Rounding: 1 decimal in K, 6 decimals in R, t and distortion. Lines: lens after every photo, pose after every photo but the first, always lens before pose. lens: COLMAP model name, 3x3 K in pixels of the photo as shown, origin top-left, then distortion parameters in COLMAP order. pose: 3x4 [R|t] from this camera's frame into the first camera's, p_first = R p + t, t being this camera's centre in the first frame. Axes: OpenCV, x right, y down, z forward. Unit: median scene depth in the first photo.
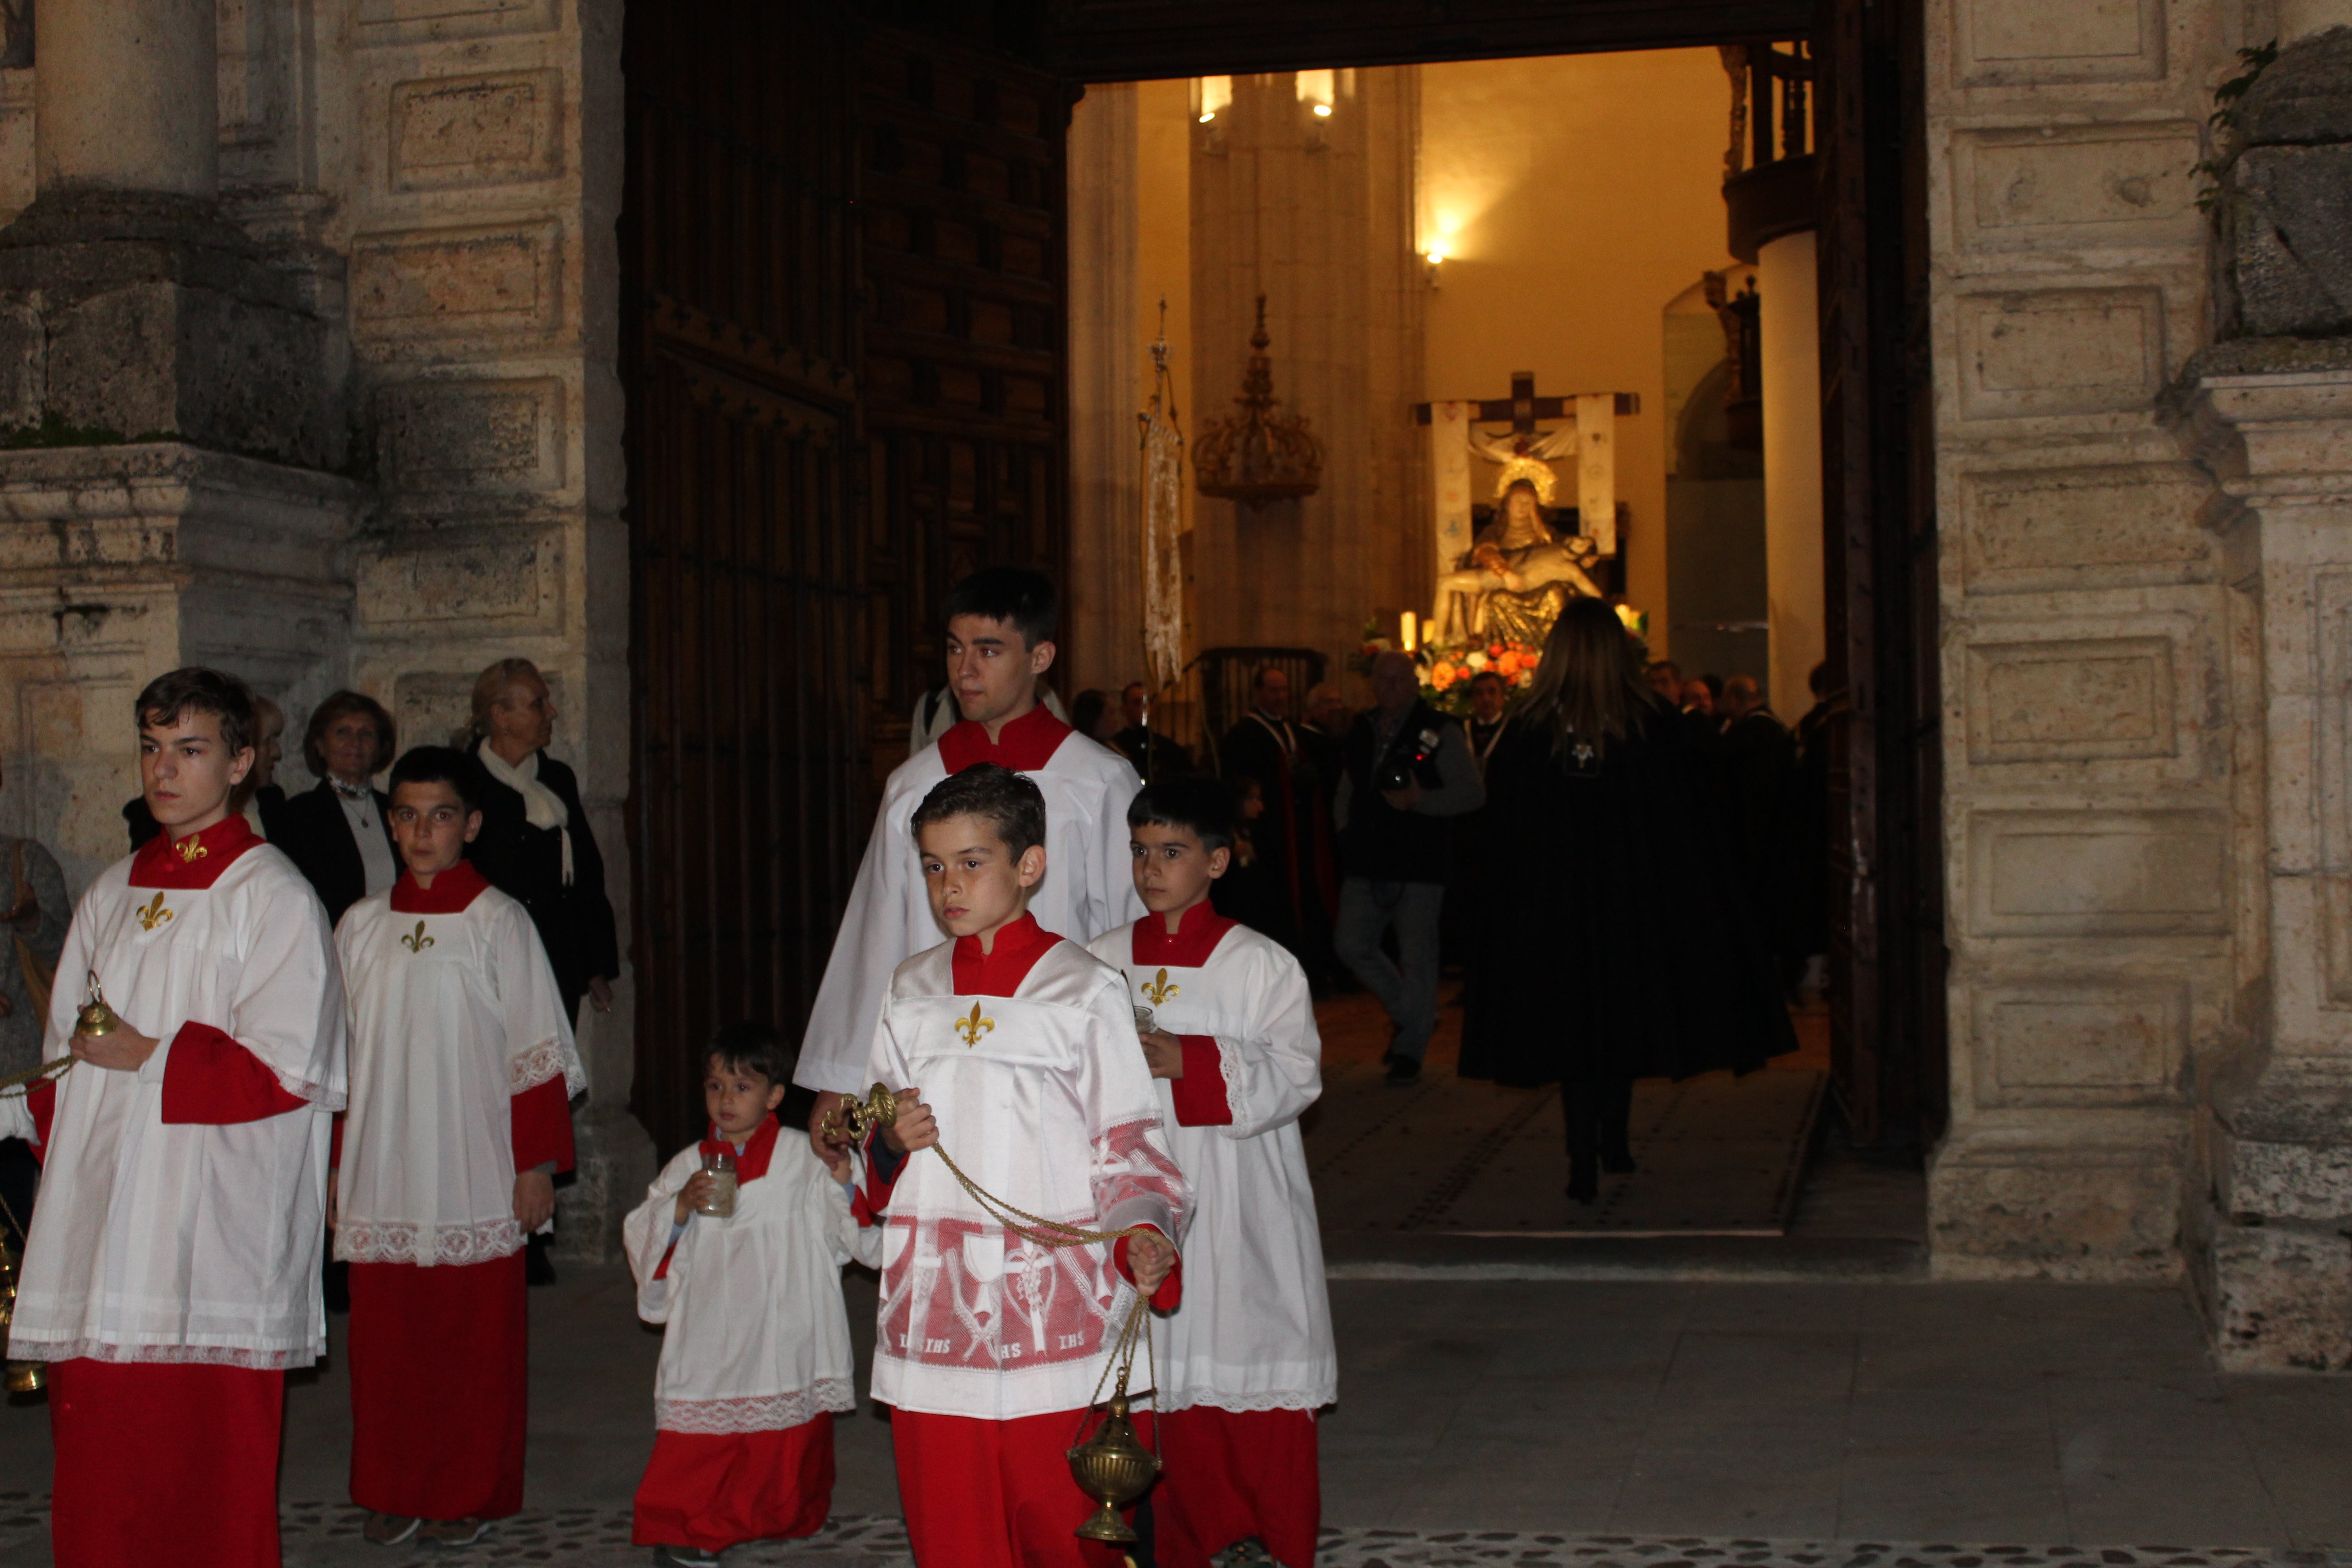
lens RADIAL K [[3018.2, 0, 1159.4], [0, 3018.2, 780.9], [0, 0, 1]] dist [-0.042045, 0.000000]
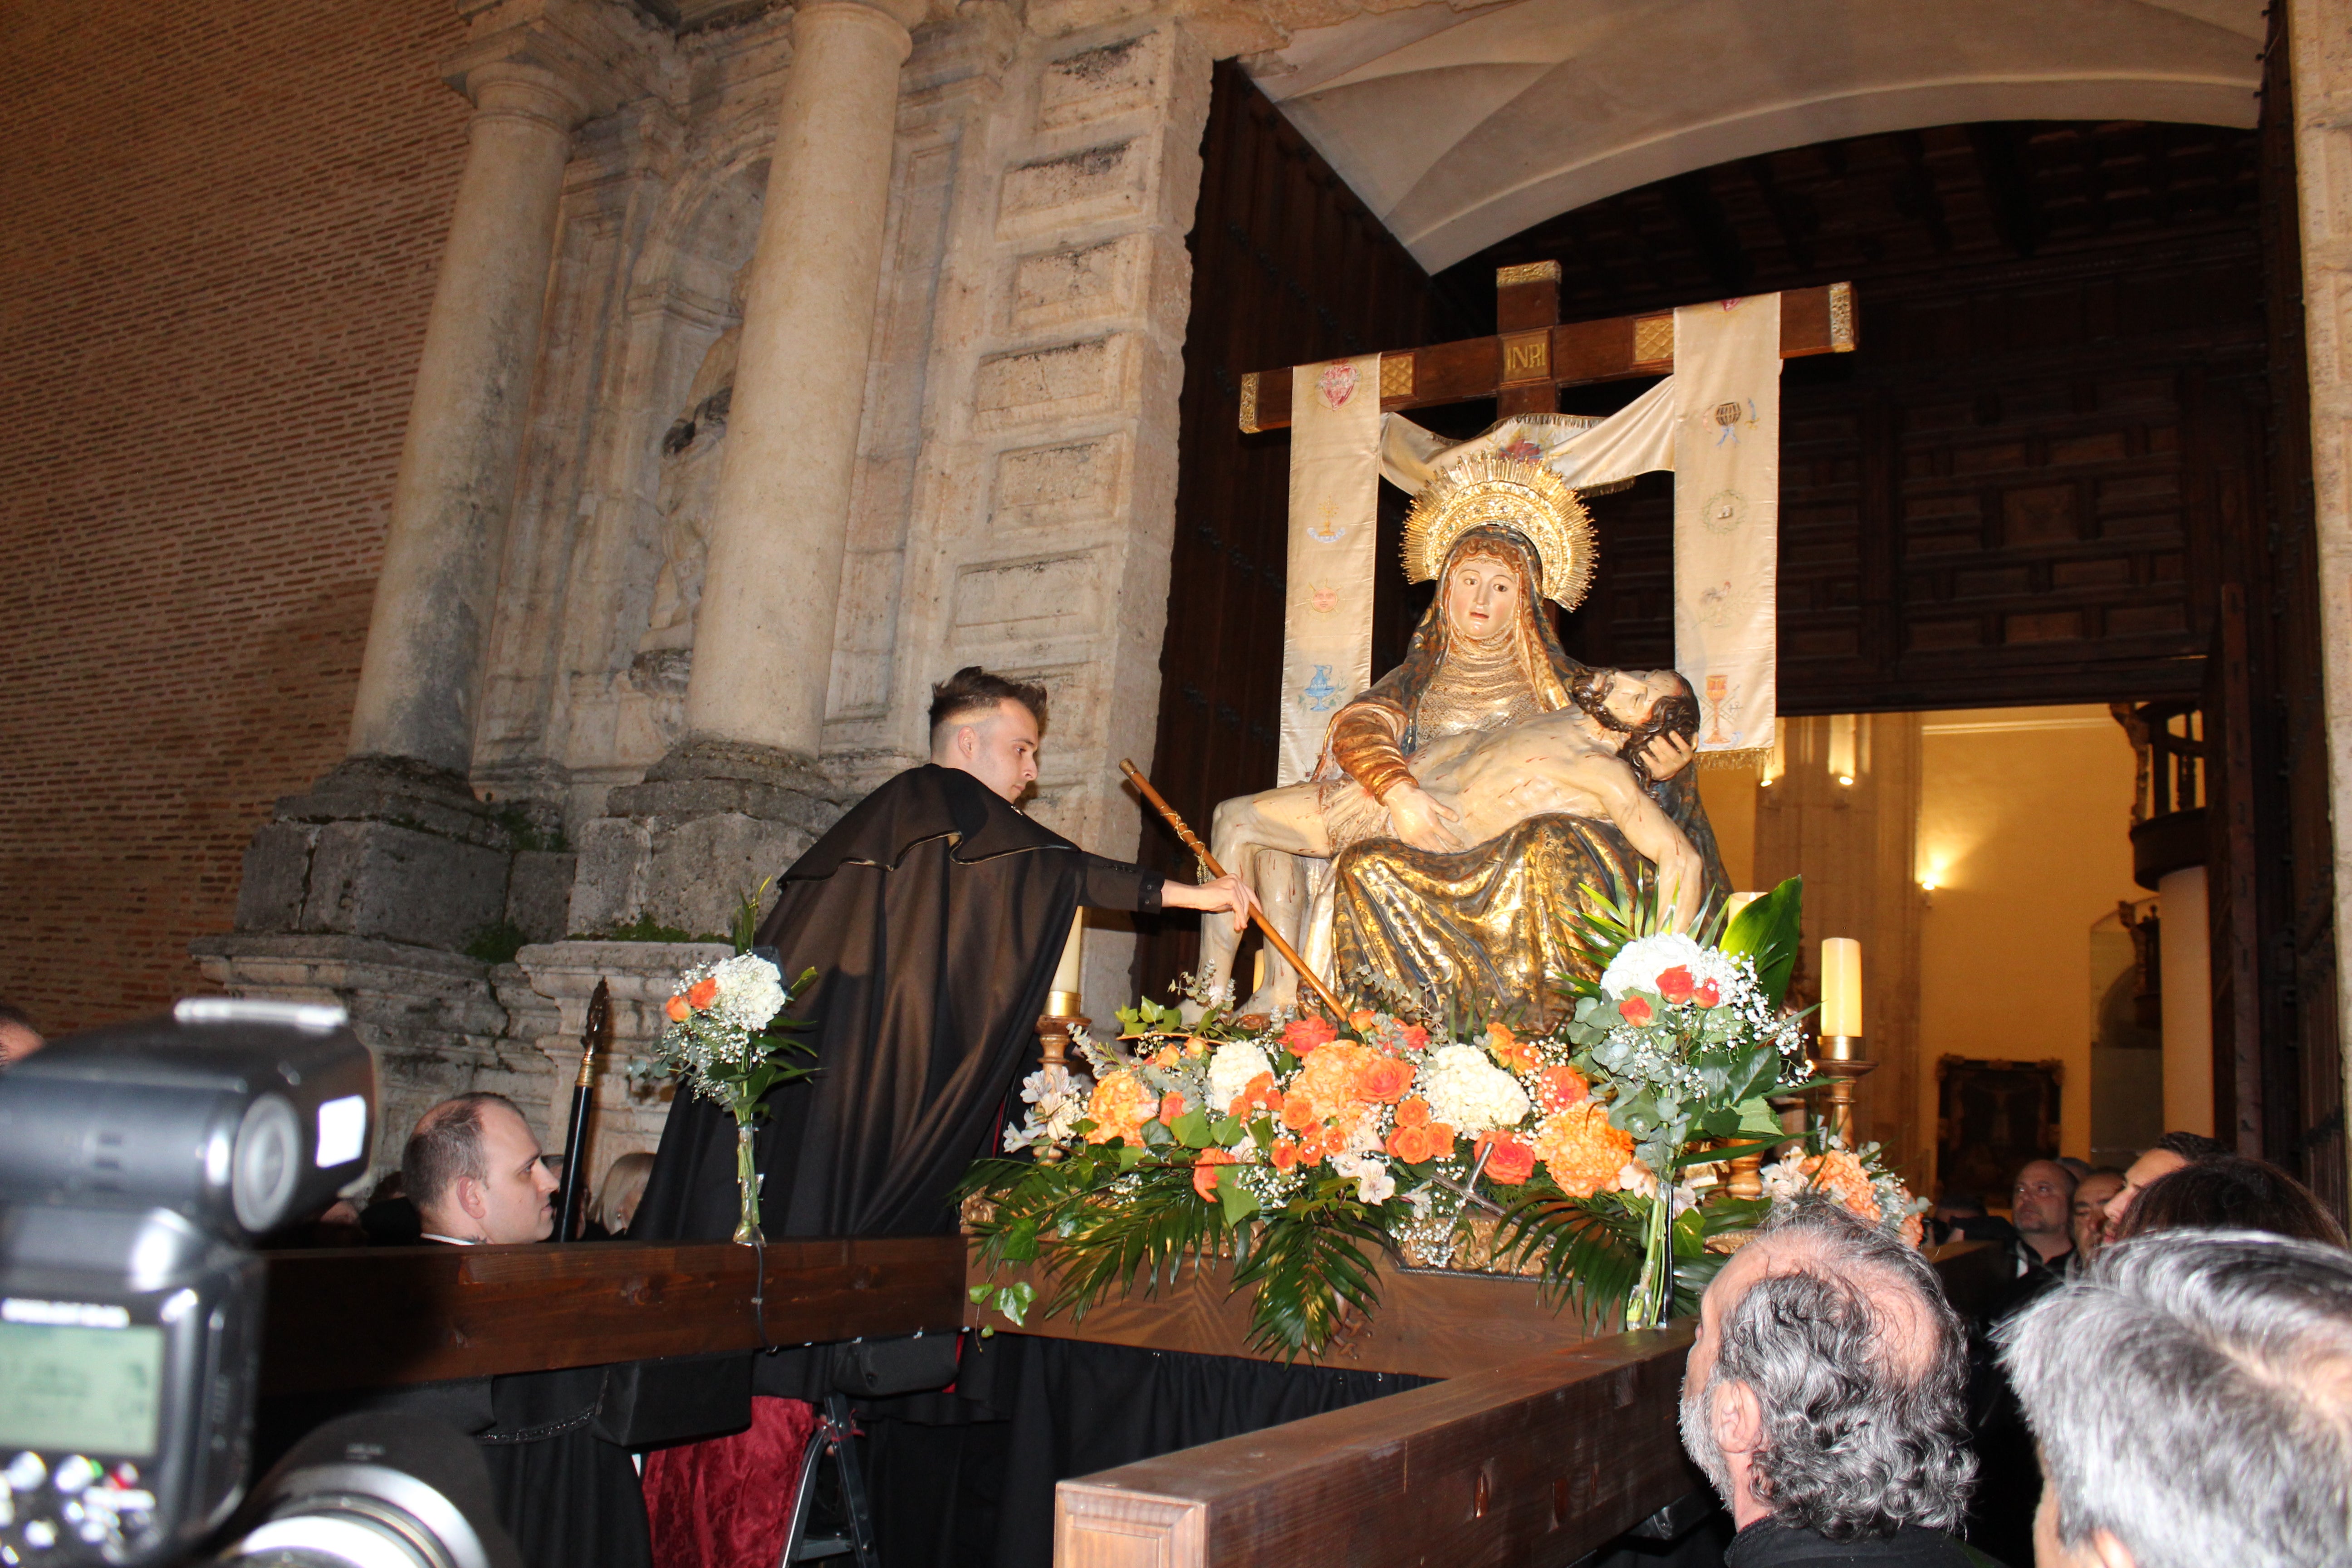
lens RADIAL K [[1881.7, 0, 1205.5], [0, 1881.7, 811.0], [0, 0, 1]] dist [-0.149434, 0.094823]
pose [[0.957159, 0.037473, -0.287129, 0.066704], [-0.094818, 0.977484, -0.188509, -0.040575], [0.273600, 0.207658, 0.939160, 0.325566]]
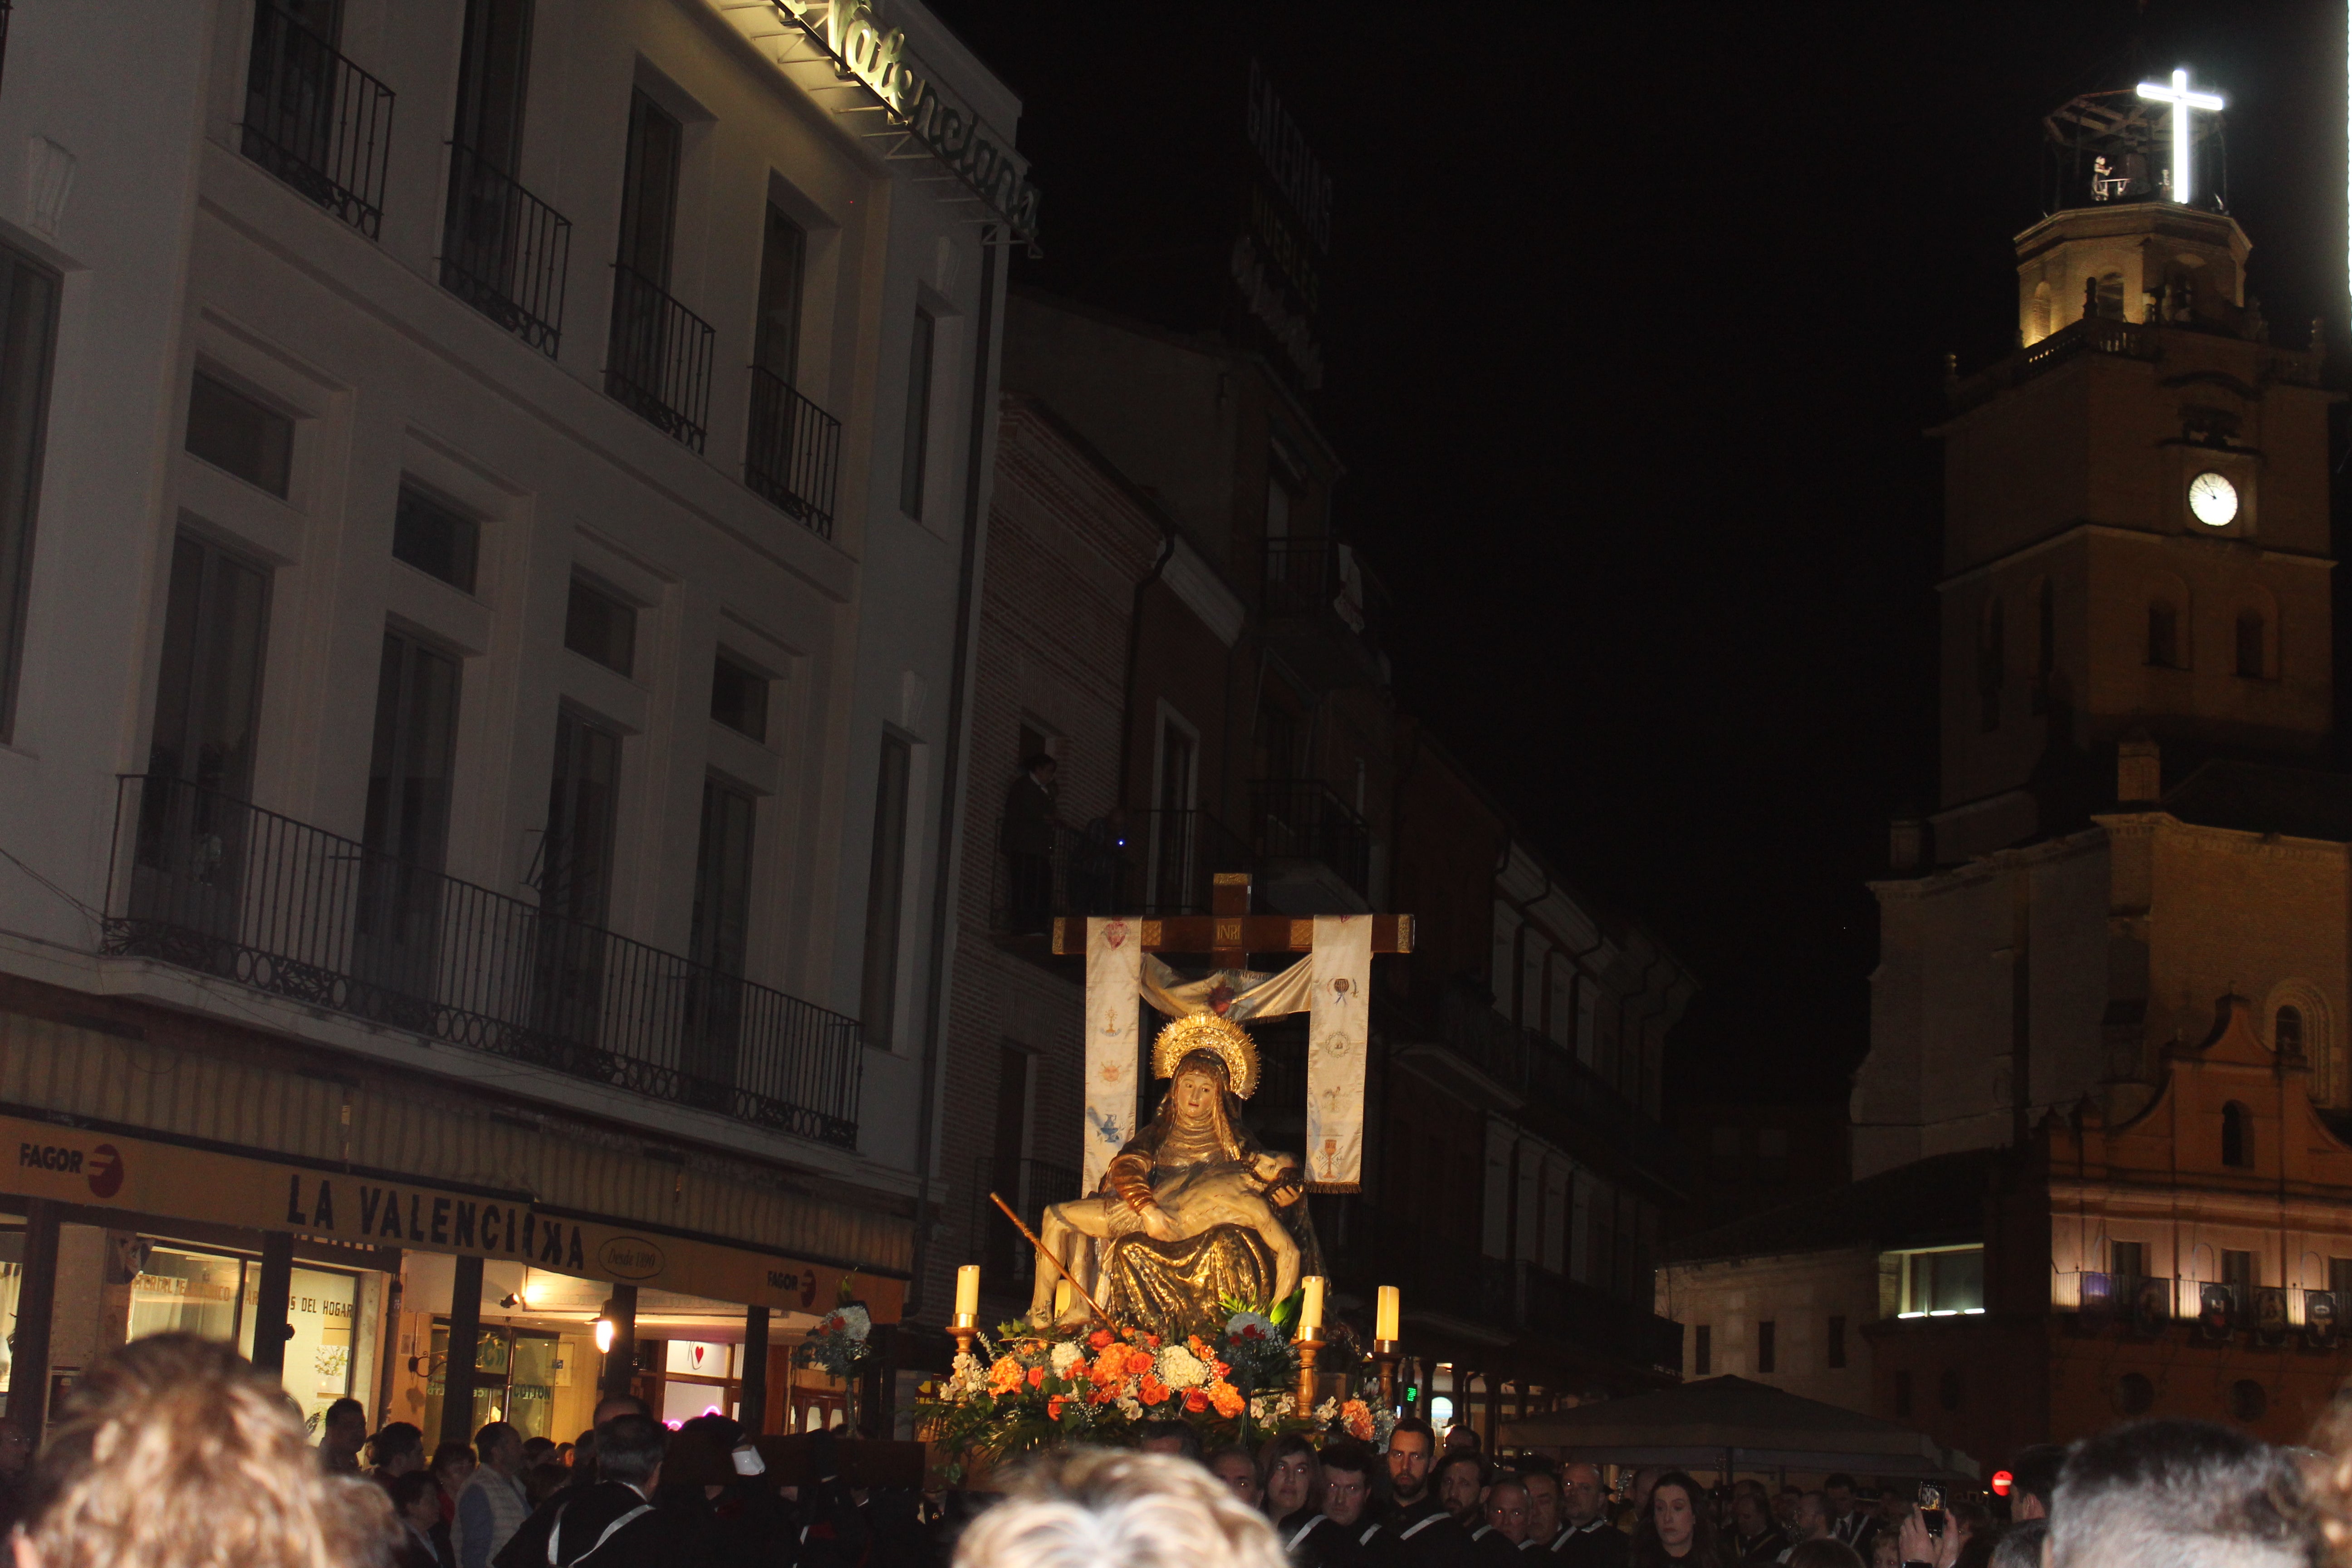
lens RADIAL K [[3834.5, 0, 1186.4], [0, 3834.5, 784.0], [0, 0, 1]] dist [0.028427, 0.000000]
pose [[0.983377, 0.056071, -0.172703, 0.281285], [-0.090951, 0.975313, -0.201226, 0.024013], [0.157156, 0.213589, 0.964200, -0.914196]]
